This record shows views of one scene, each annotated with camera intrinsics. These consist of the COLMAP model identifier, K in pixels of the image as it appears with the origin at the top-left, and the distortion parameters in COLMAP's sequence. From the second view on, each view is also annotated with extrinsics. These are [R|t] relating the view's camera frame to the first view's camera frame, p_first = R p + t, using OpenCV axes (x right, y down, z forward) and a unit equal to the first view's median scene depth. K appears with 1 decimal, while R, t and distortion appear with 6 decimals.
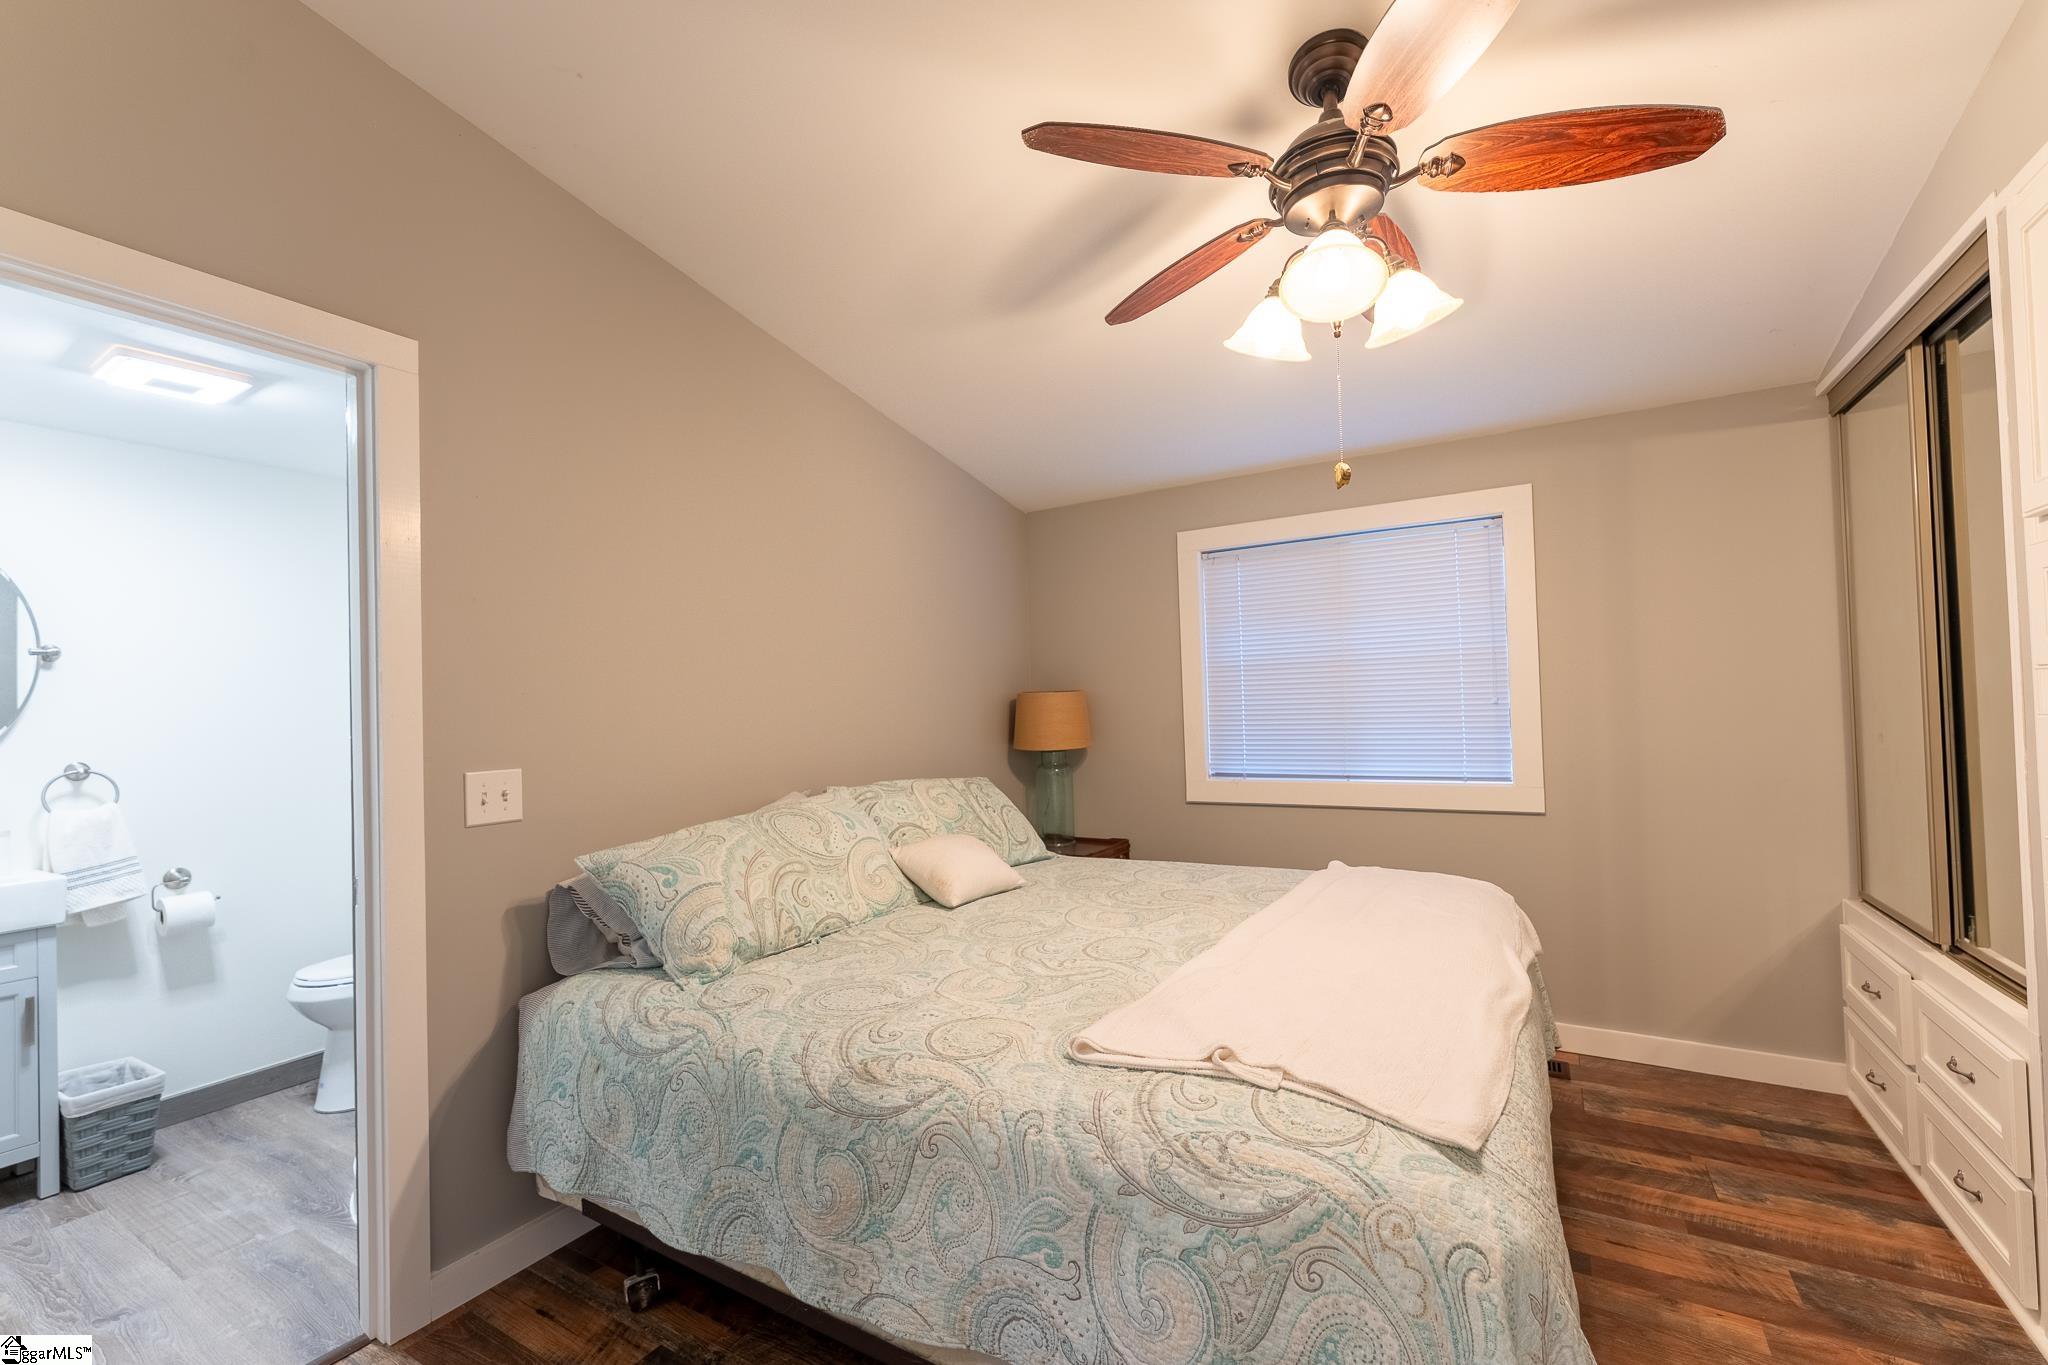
lens RADIAL K [[847.8, 0, 1024.0], [0, 847.8, 682.5], [0, 0, 1]] dist [0.001003, 0.000222]
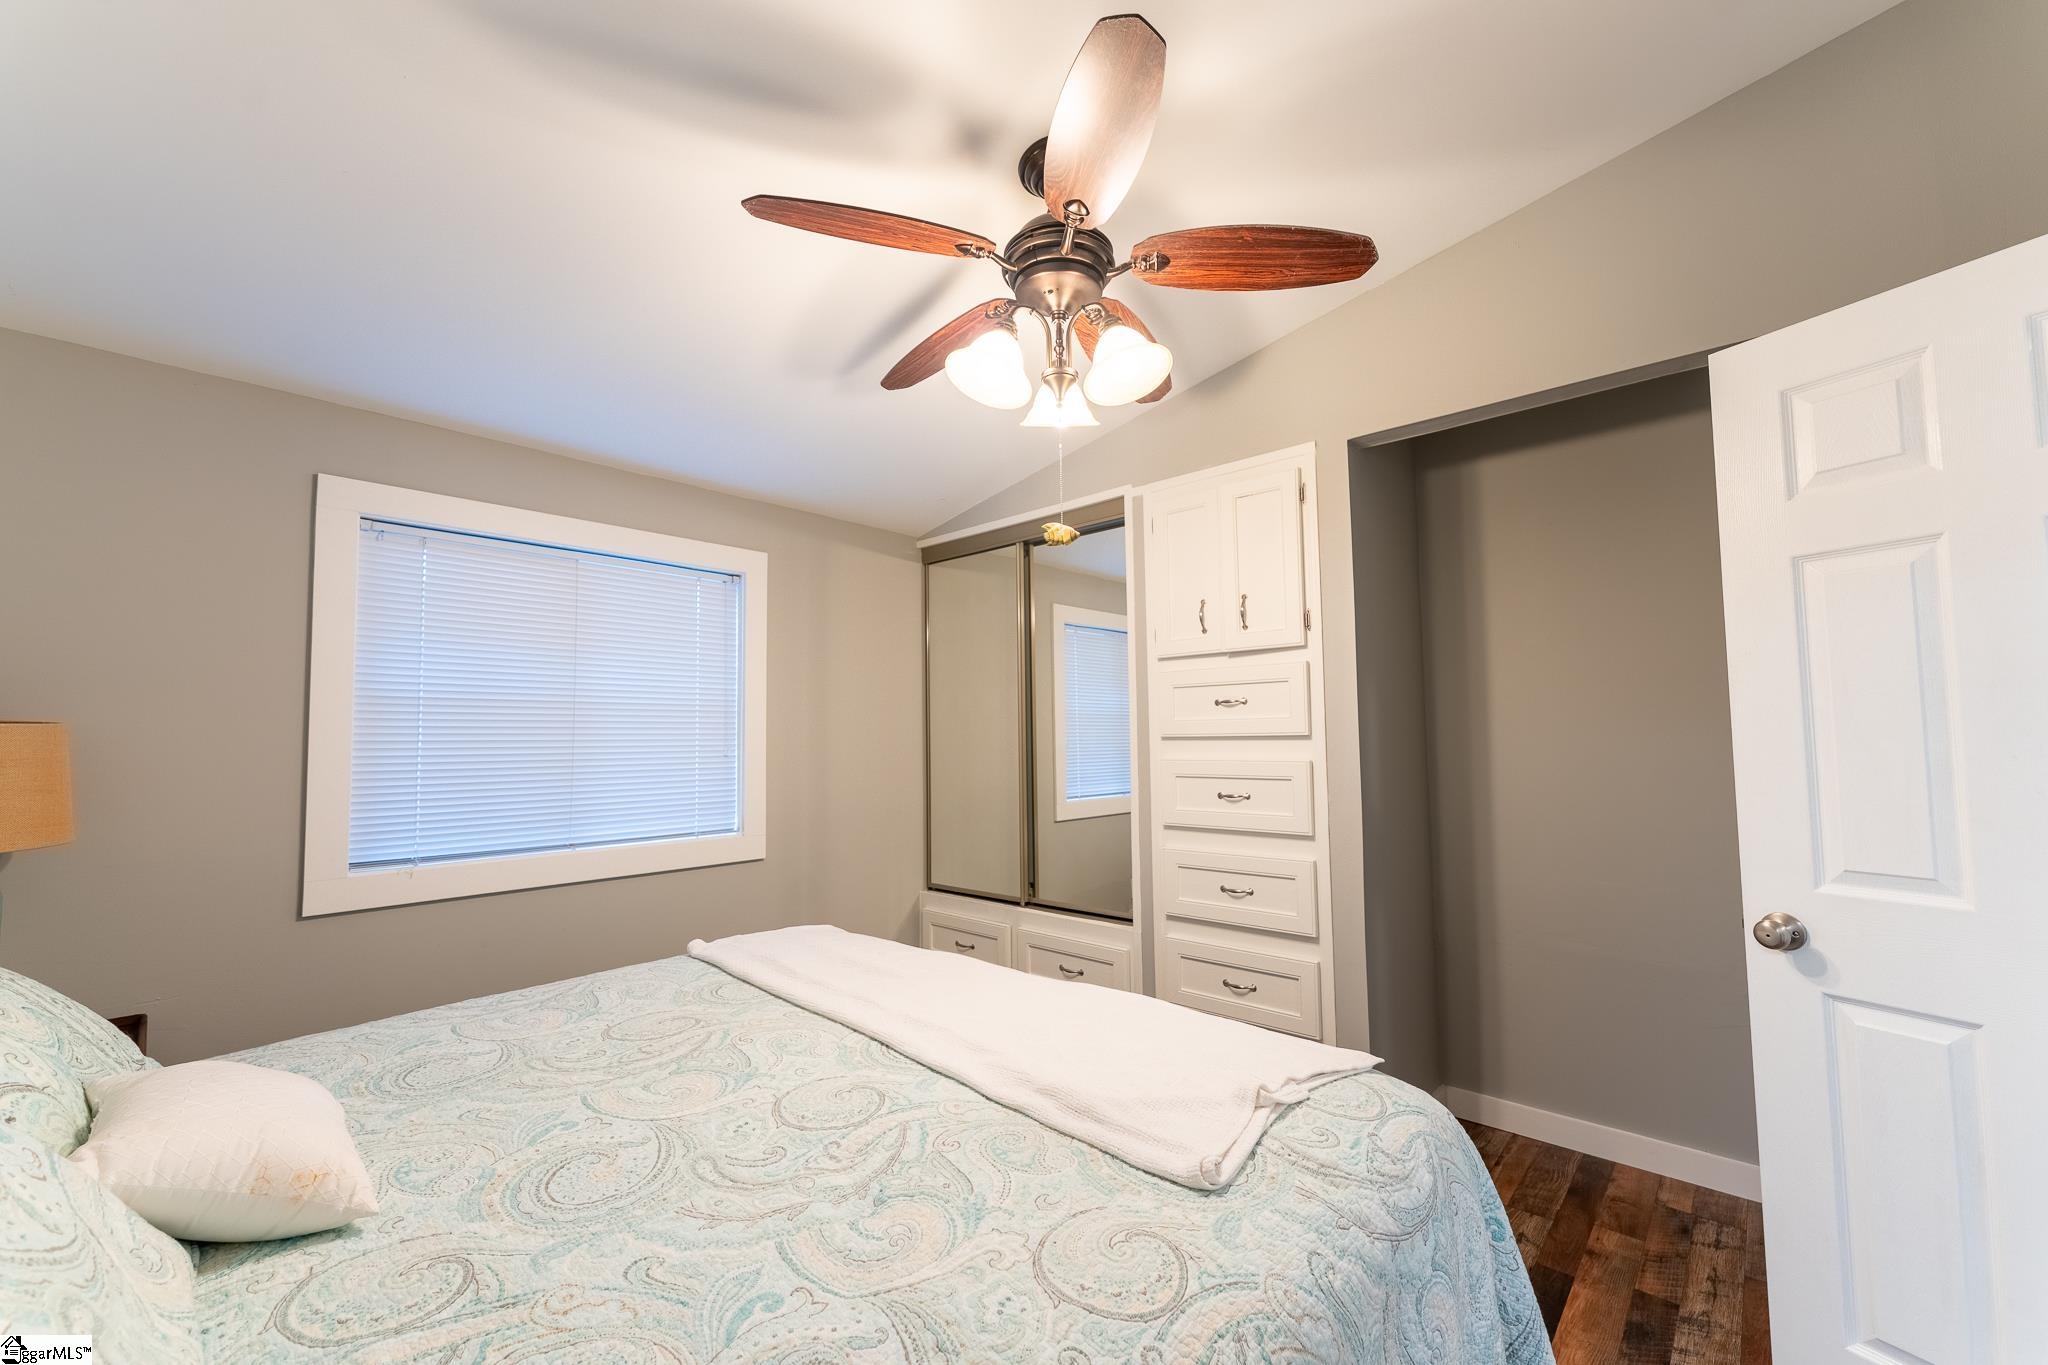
lens RADIAL K [[819.2, 0, 1029.8], [0, 819.2, 693.9], [0, 0, 1]] dist [0.002577, 0.000261]
pose [[0.195488, 0.082872, 0.977198, -0.518773], [-0.022482, 0.996540, -0.080015, 0.032125], [-0.980448, -0.006327, 0.196675, 0.694932]]
